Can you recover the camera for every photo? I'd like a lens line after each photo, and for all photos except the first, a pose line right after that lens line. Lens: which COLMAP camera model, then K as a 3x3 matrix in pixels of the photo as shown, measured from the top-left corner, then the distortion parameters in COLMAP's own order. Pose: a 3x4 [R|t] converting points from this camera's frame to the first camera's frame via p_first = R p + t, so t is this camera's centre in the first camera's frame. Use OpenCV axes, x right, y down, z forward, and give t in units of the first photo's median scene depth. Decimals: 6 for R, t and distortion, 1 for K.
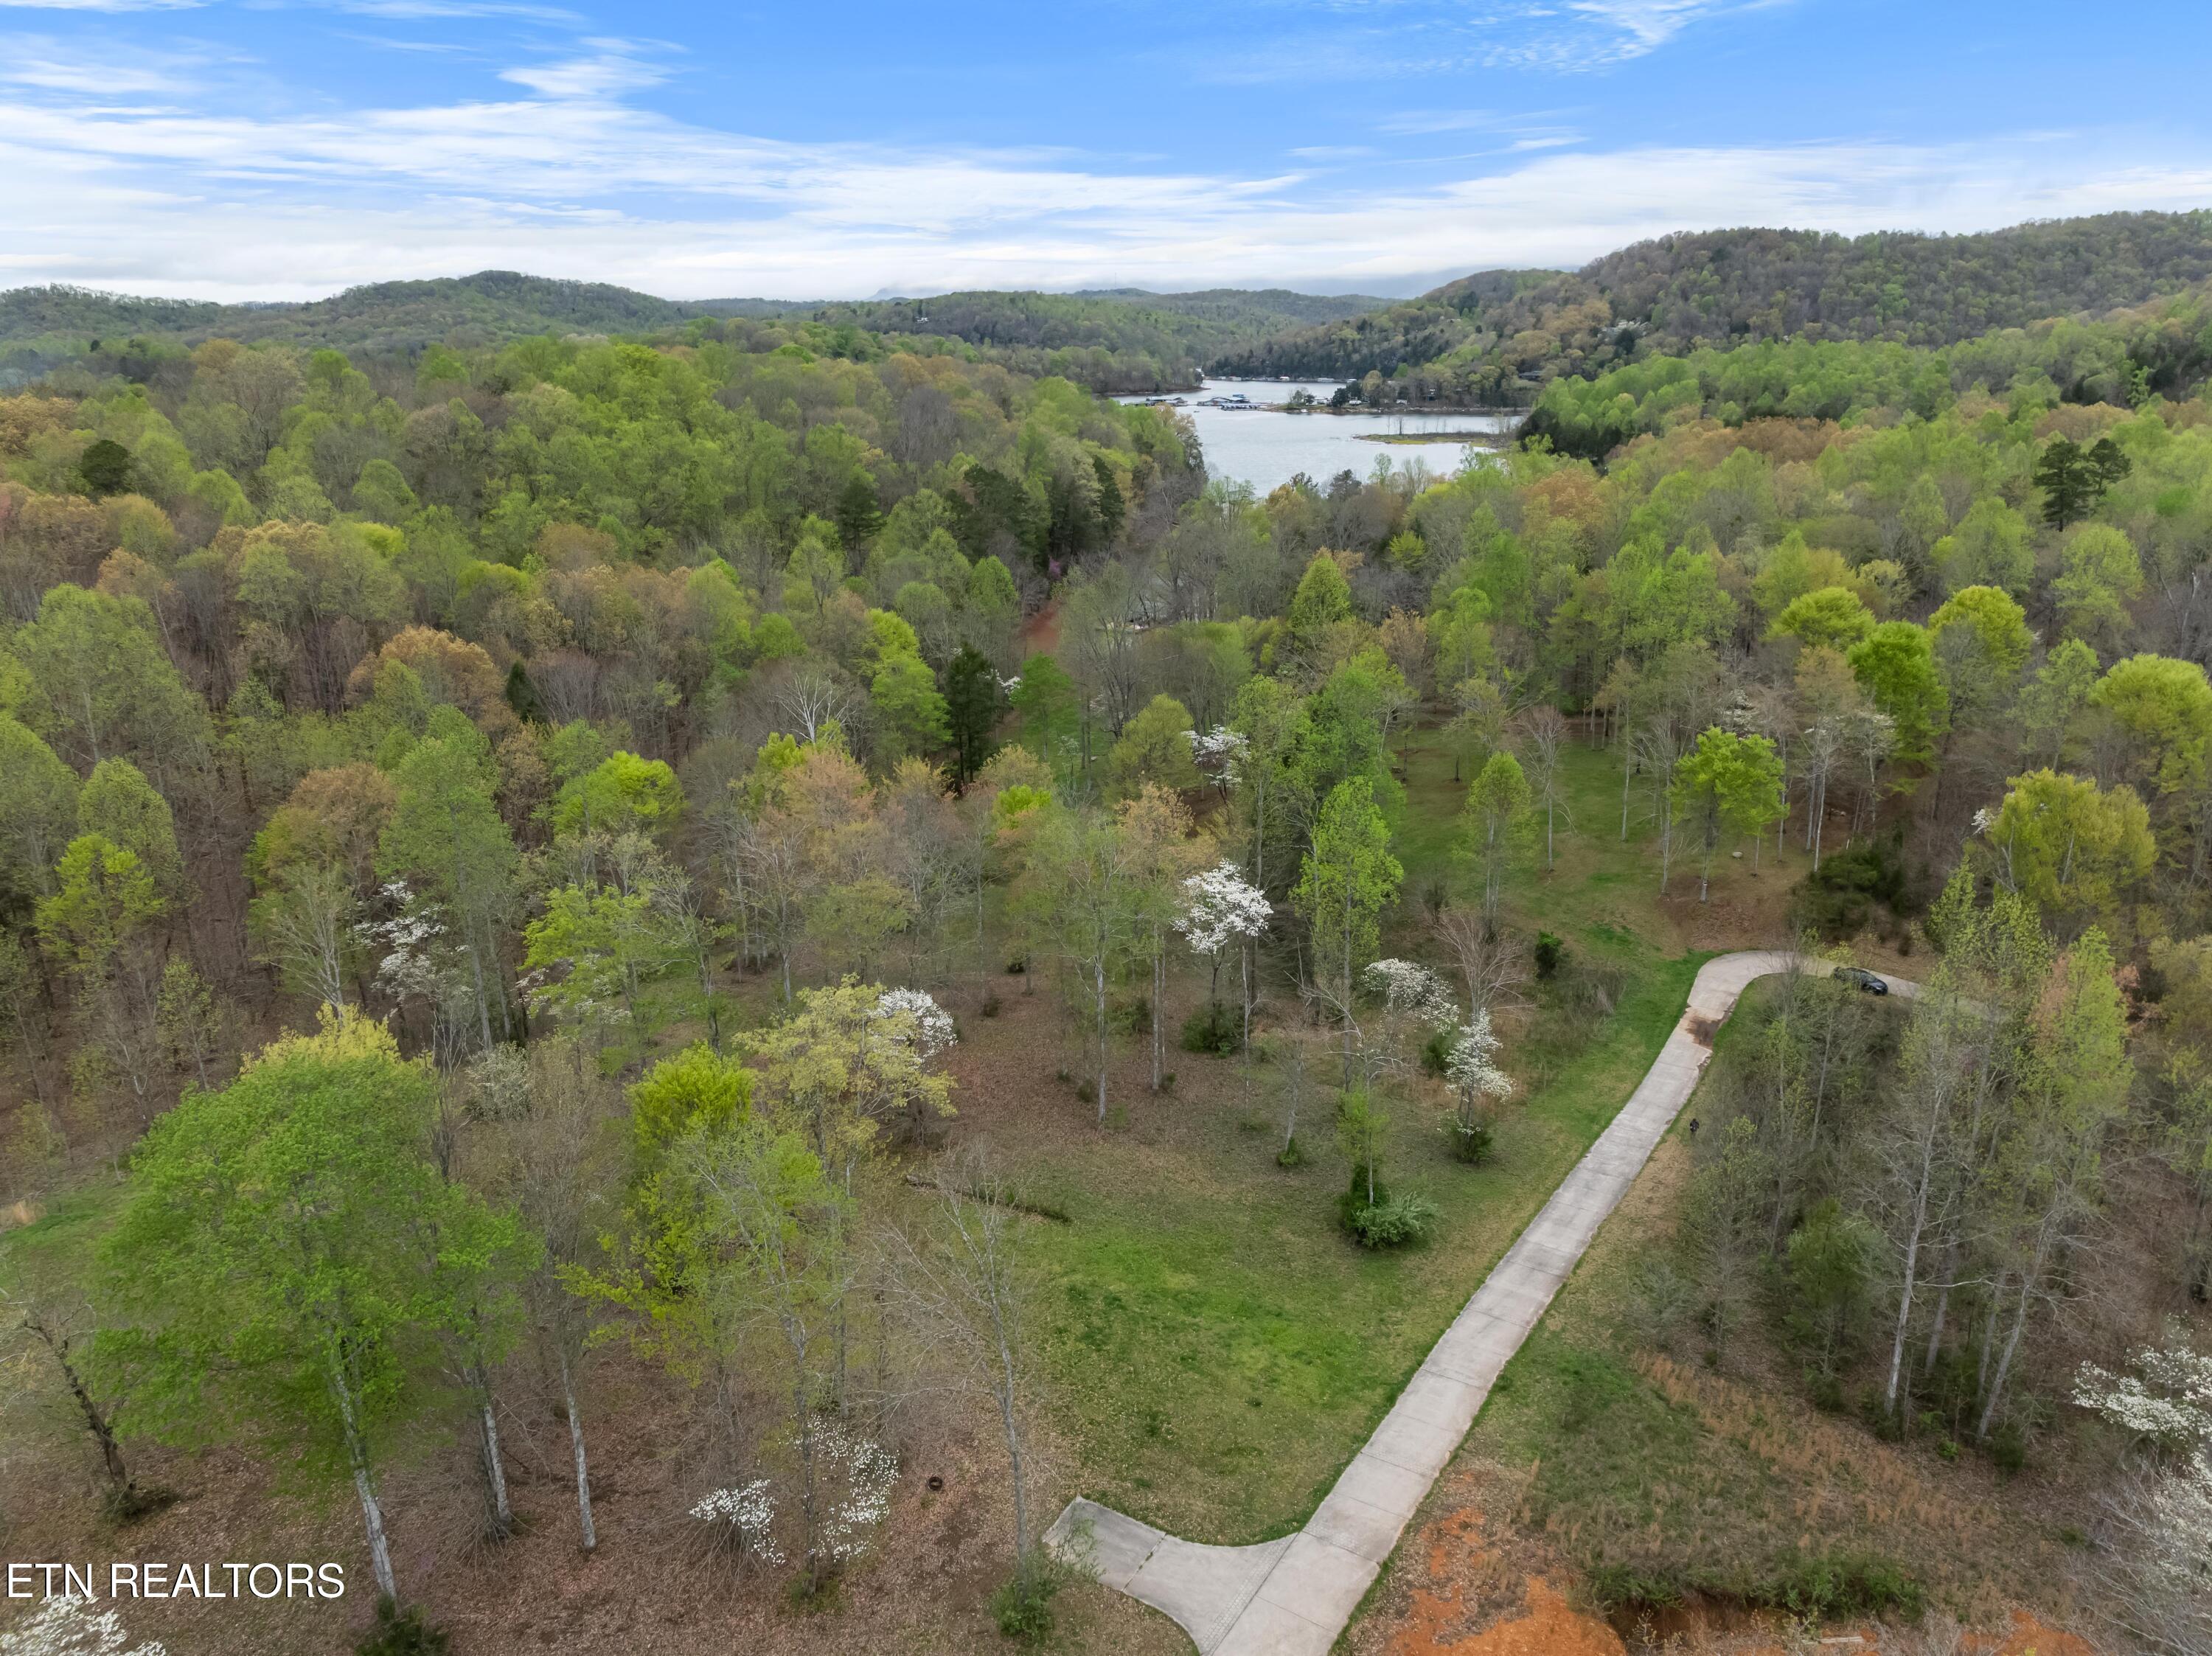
lens RADIAL K [[1563.0, 0, 1108.0], [0, 1563.0, 830.1], [0, 0, 1]] dist [-0.054641, 0.026347]
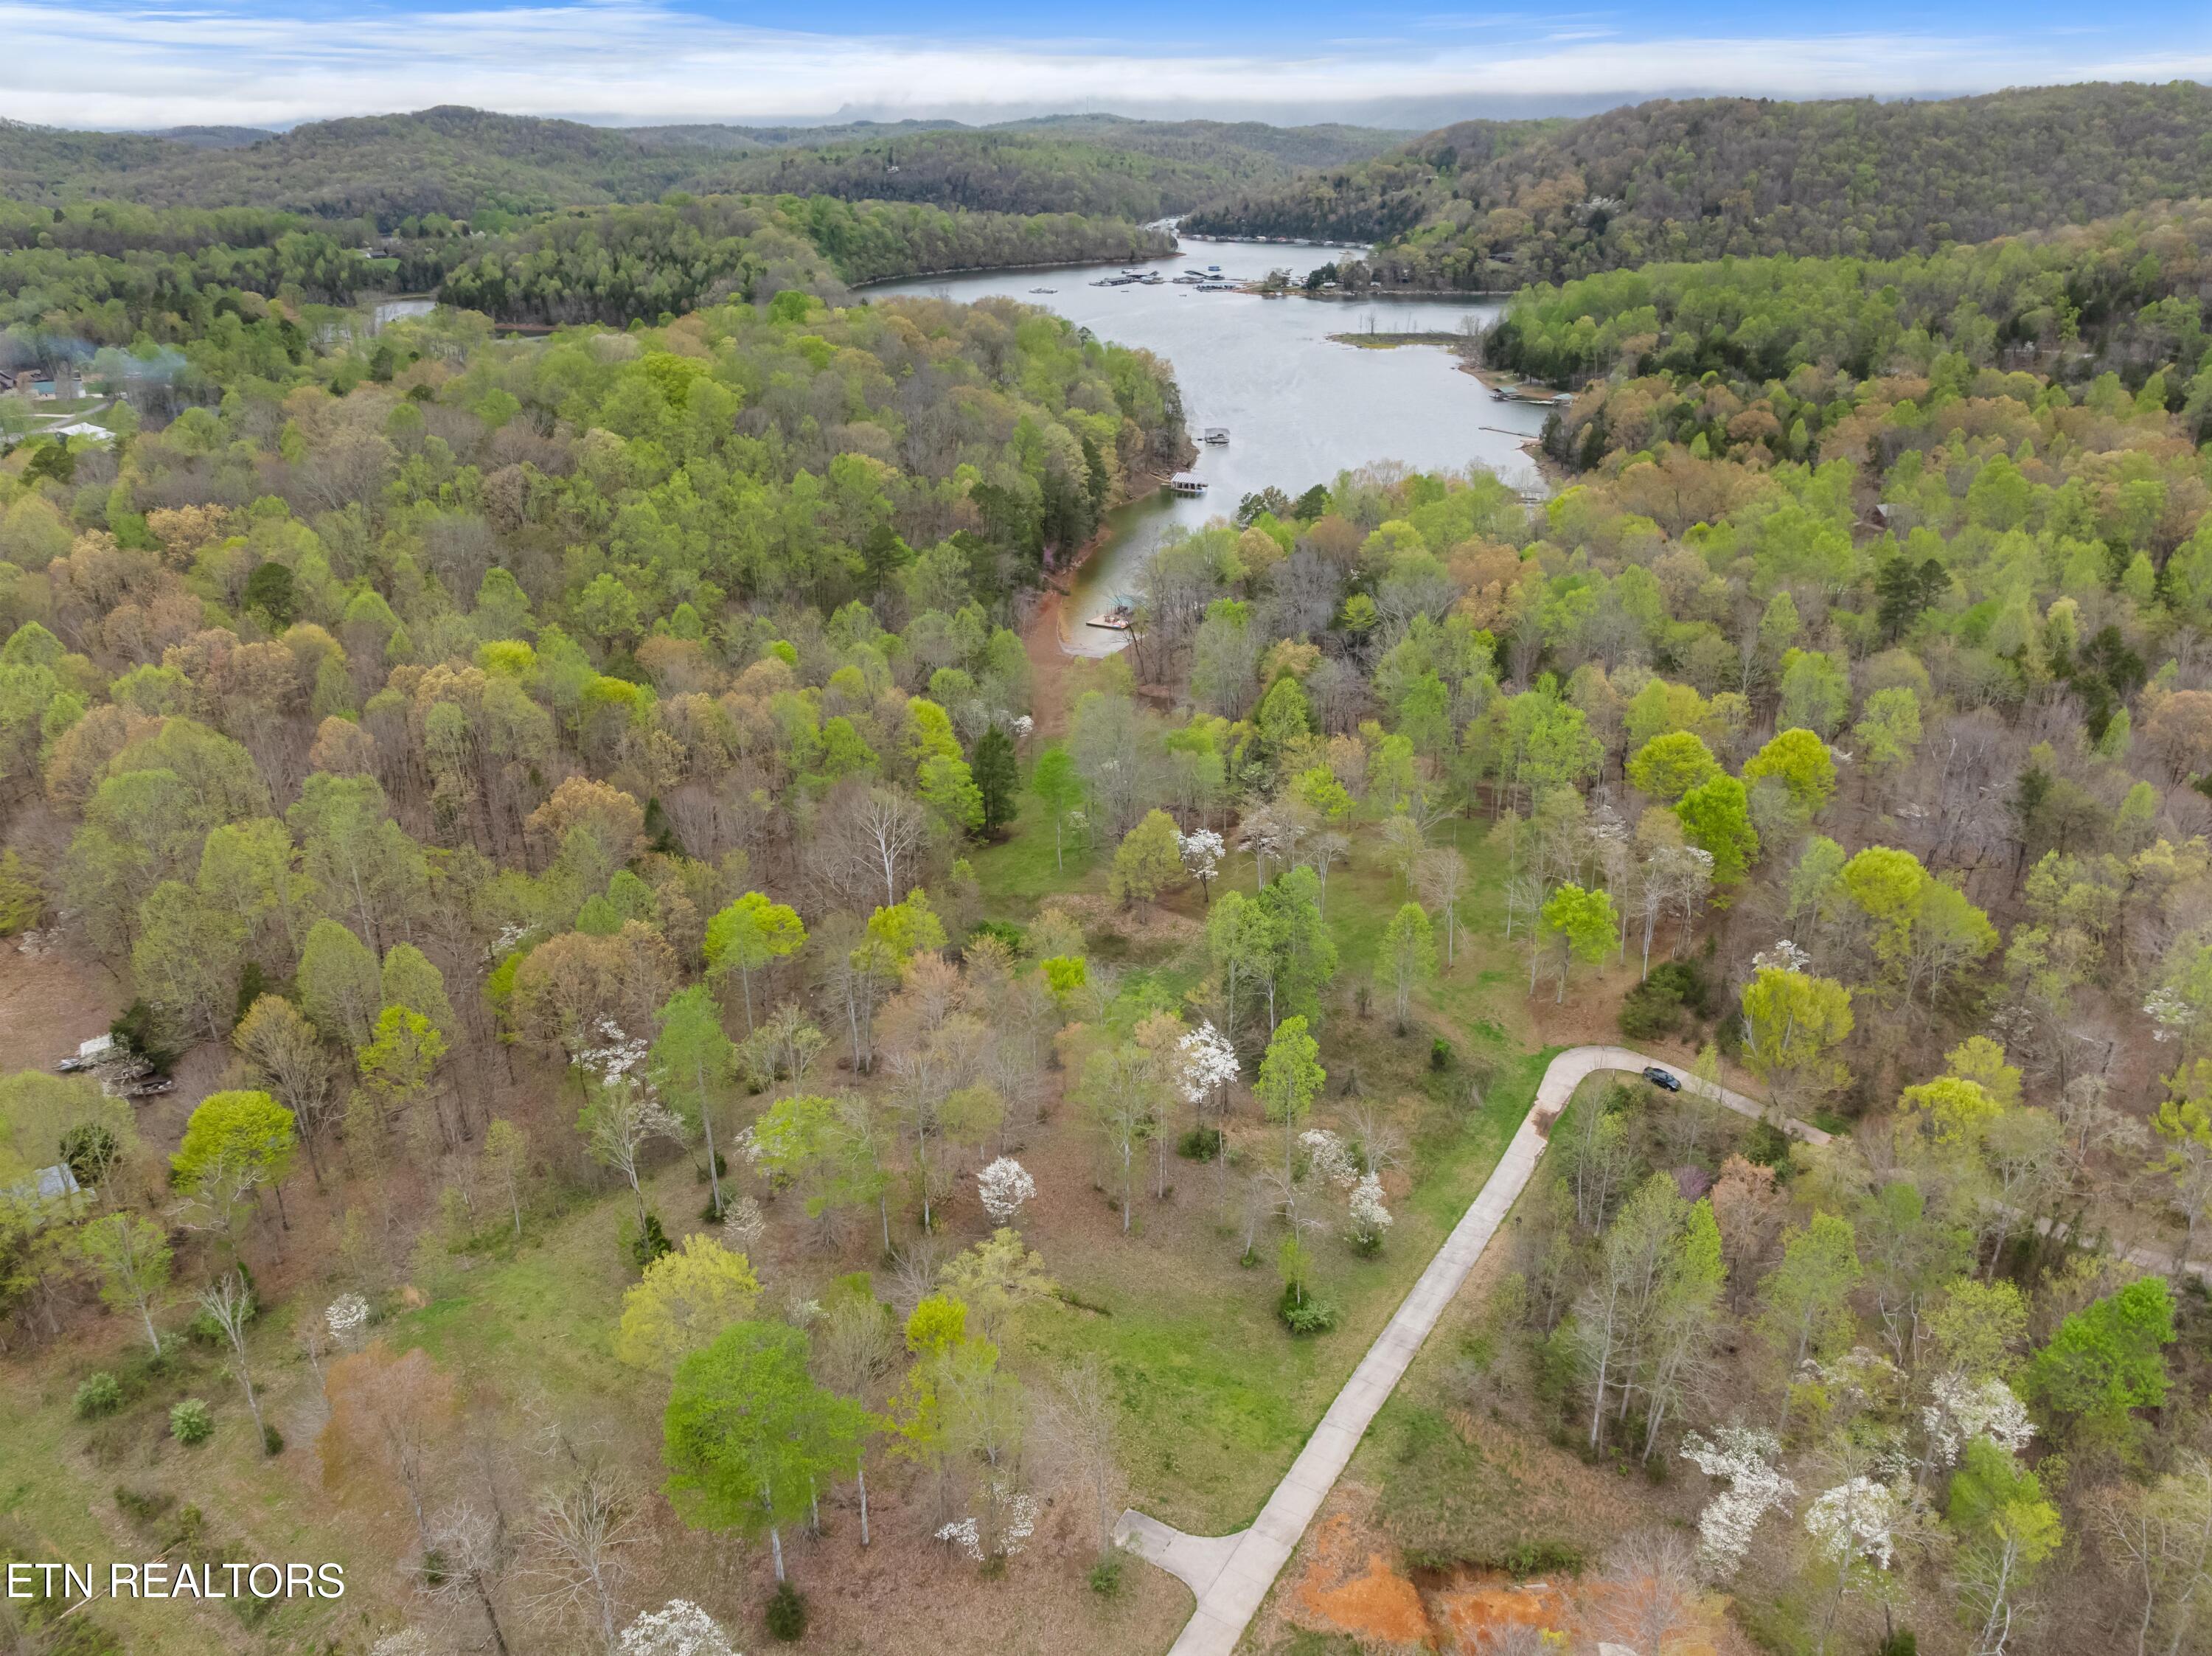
lens RADIAL K [[1563.0, 0, 1108.0], [0, 1563.0, 832.3], [0, 0, 1]] dist [-0.054641, 0.026347]
pose [[0.999821, -0.000157, 0.018937, -0.040199], [-0.001866, 0.994284, 0.106755, -0.287151], [-0.018846, -0.106772, 0.994105, -0.374508]]
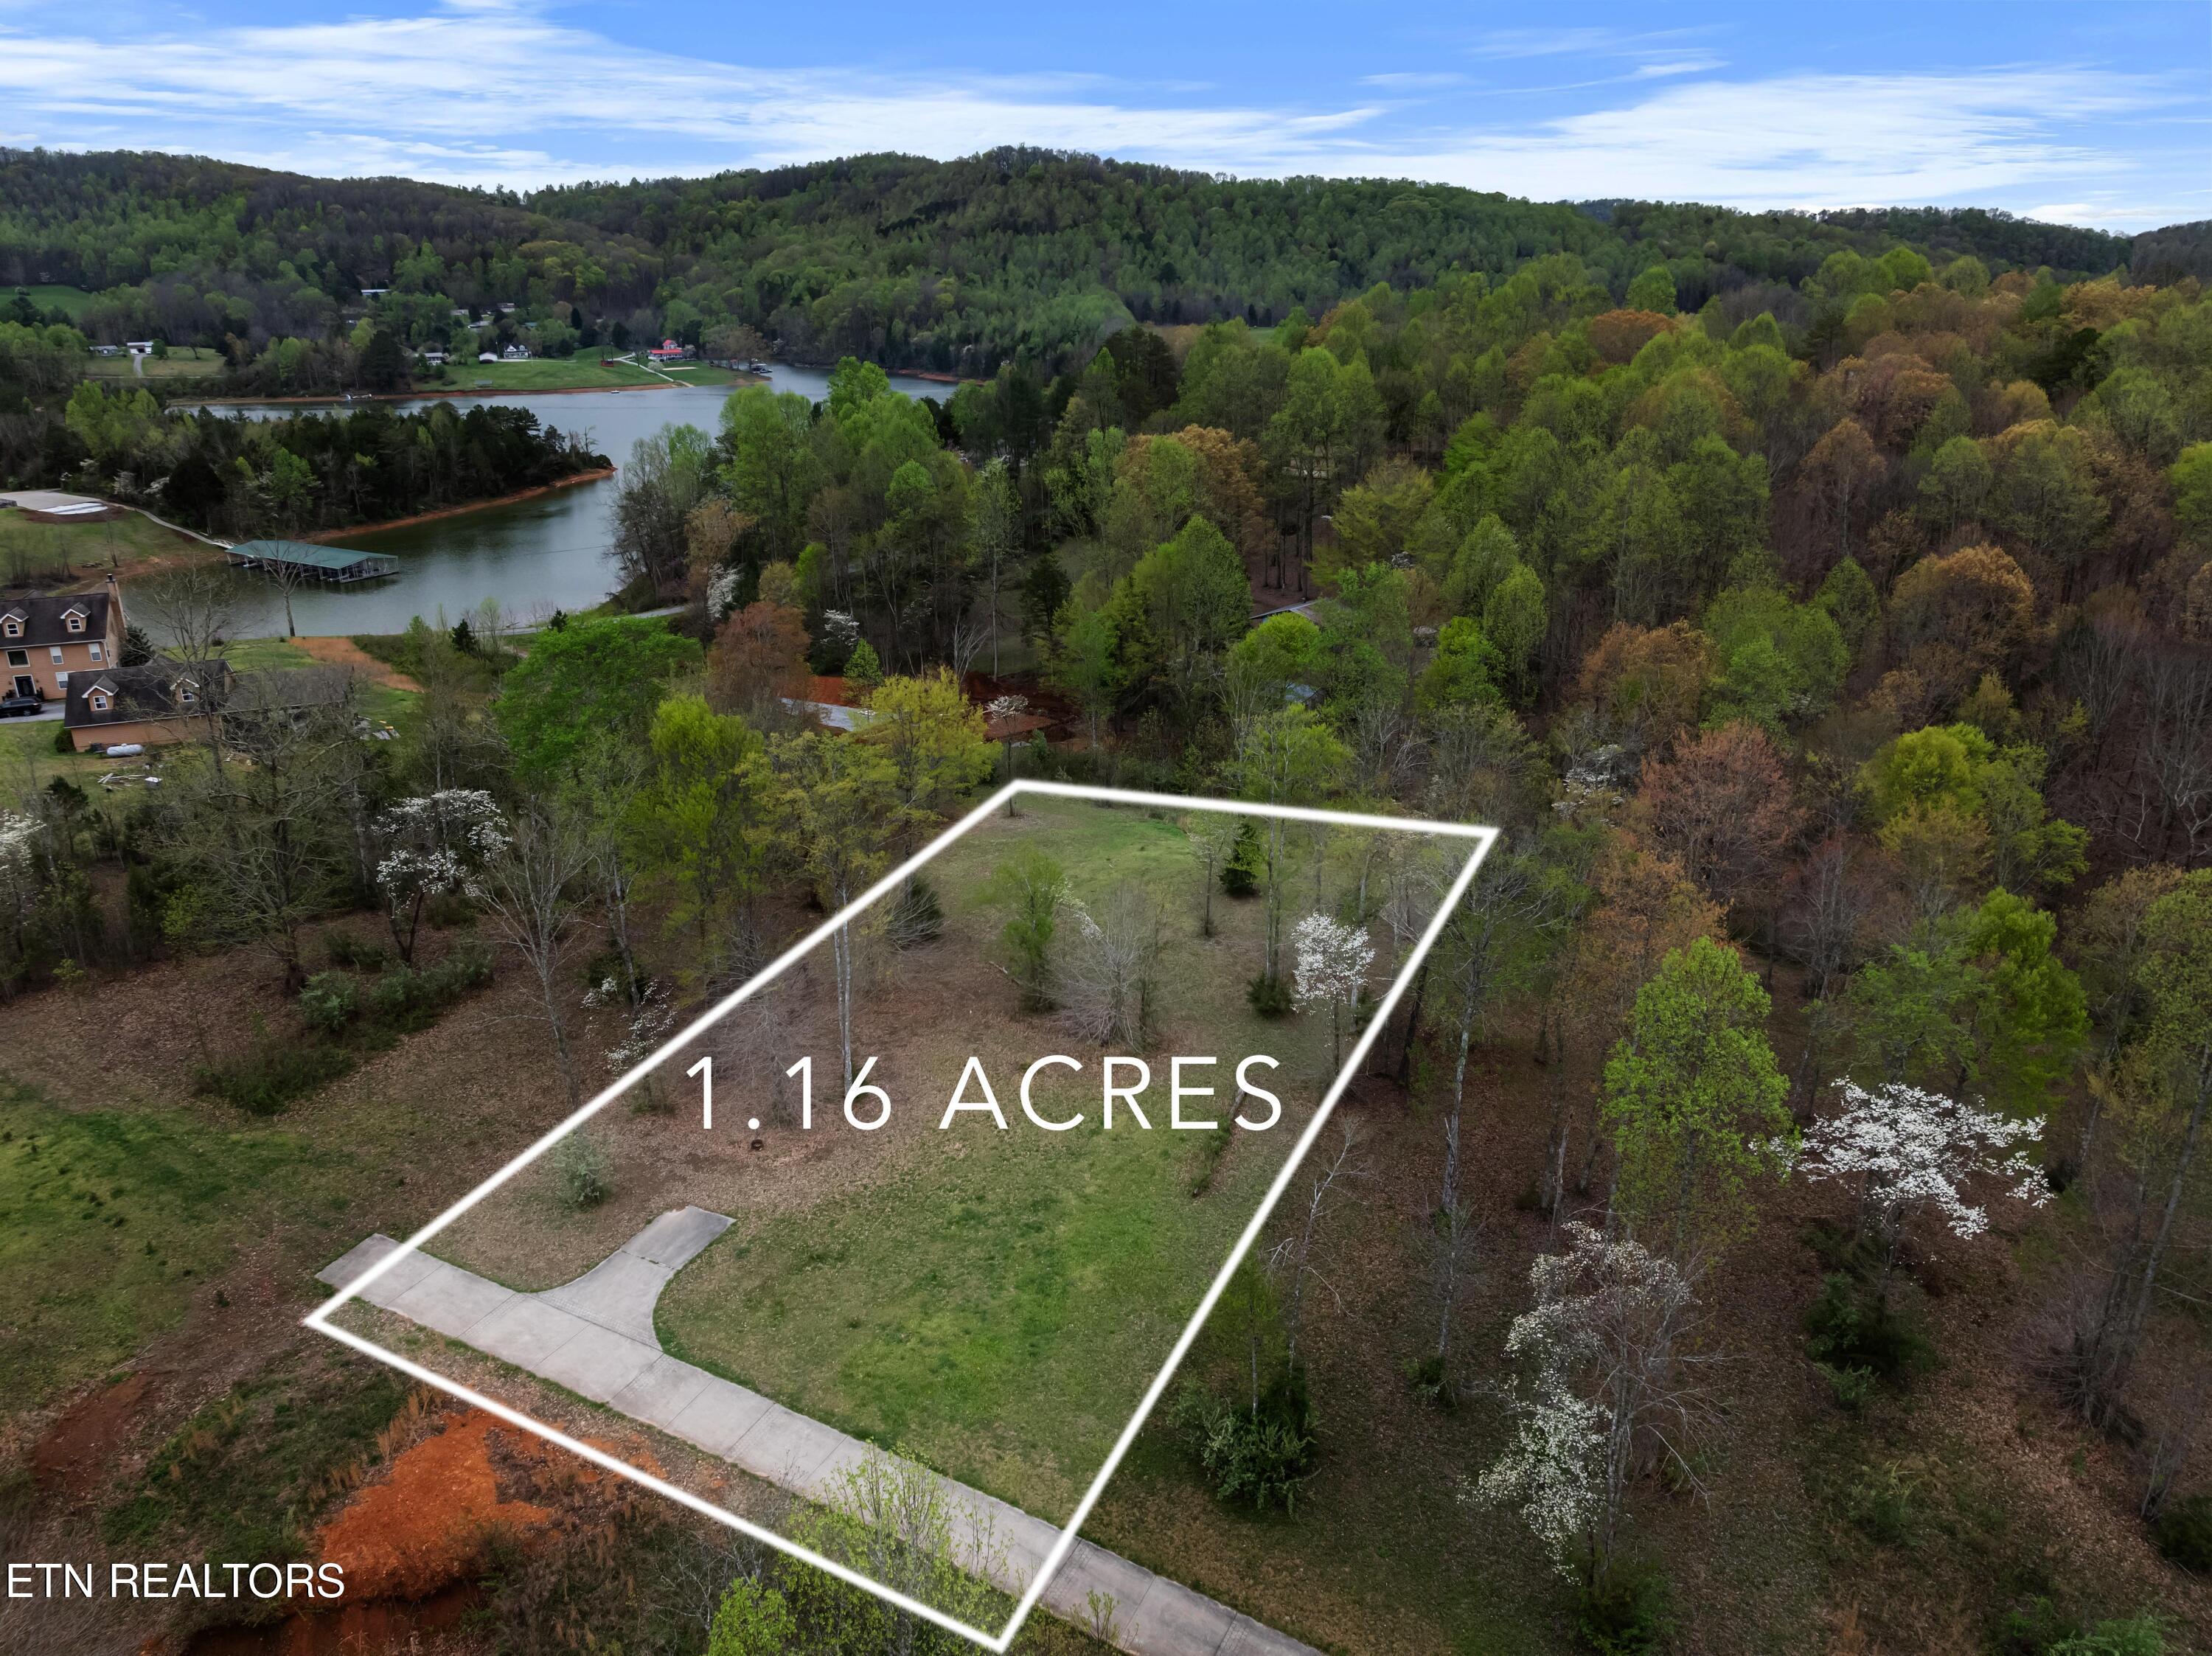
lens RADIAL K [[1563.0, 0, 1112.9], [0, 1563.0, 827.7], [0, 0, 1]] dist [-0.054641, 0.026347]
pose [[0.086541, 0.356123, -0.930423, 0.503631], [-0.303767, 0.898887, 0.315798, -0.143507], [0.948808, 0.255302, 0.185969, 0.509695]]
